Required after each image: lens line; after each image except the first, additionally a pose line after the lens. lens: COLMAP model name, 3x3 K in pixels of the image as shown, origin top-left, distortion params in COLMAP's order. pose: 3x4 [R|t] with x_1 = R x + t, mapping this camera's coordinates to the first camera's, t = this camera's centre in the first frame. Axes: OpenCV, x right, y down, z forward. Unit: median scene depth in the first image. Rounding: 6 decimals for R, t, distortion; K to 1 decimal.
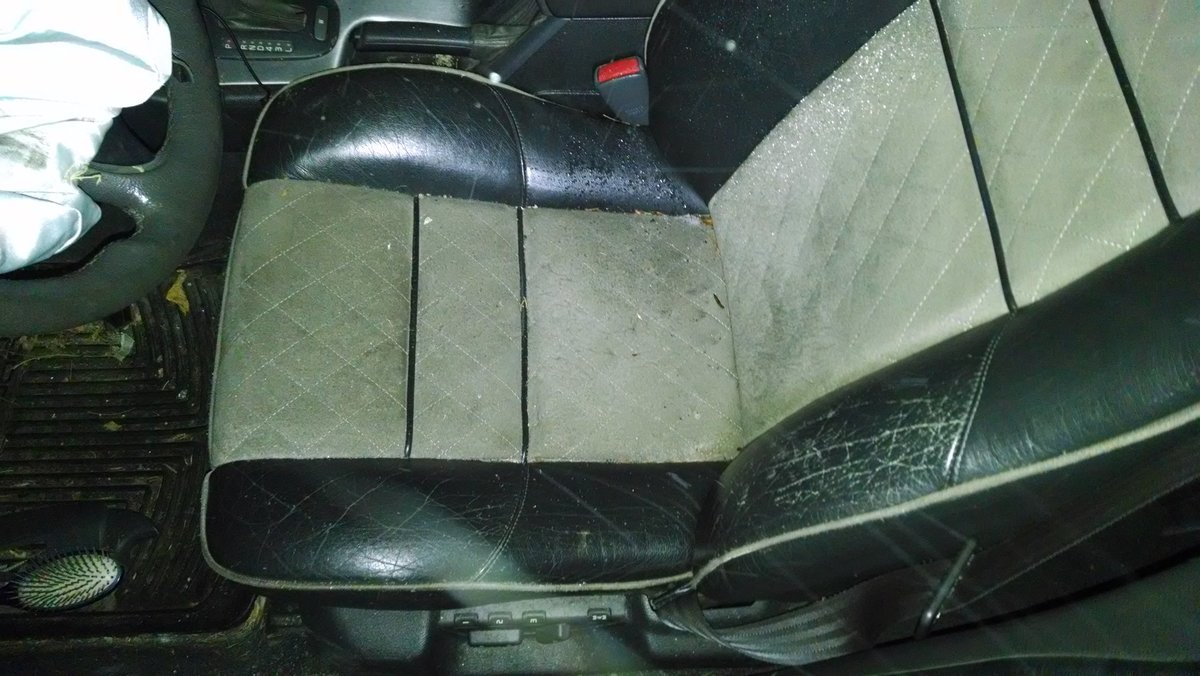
lens RADIAL K [[883.5, 0, 600.0], [0, 883.5, 338.0], [0, 0, 1]] dist [0.000882, -0.000719]
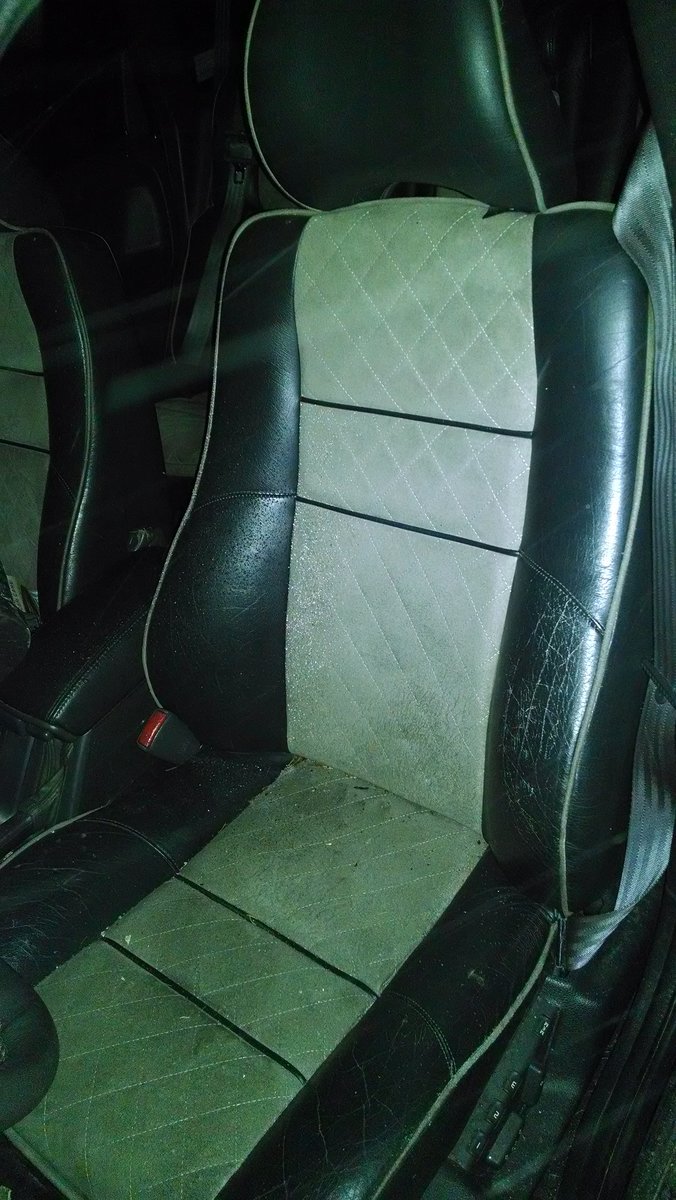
lens RADIAL K [[867.9, 0, 338.0], [0, 867.9, 600.0], [0, 0, 1]] dist [0.037215, -0.000545]
pose [[0.618085, -0.610241, 0.495557, -0.353057], [0.777636, 0.566950, -0.271753, 0.124533], [-0.115121, 0.553330, 0.824969, -0.090465]]
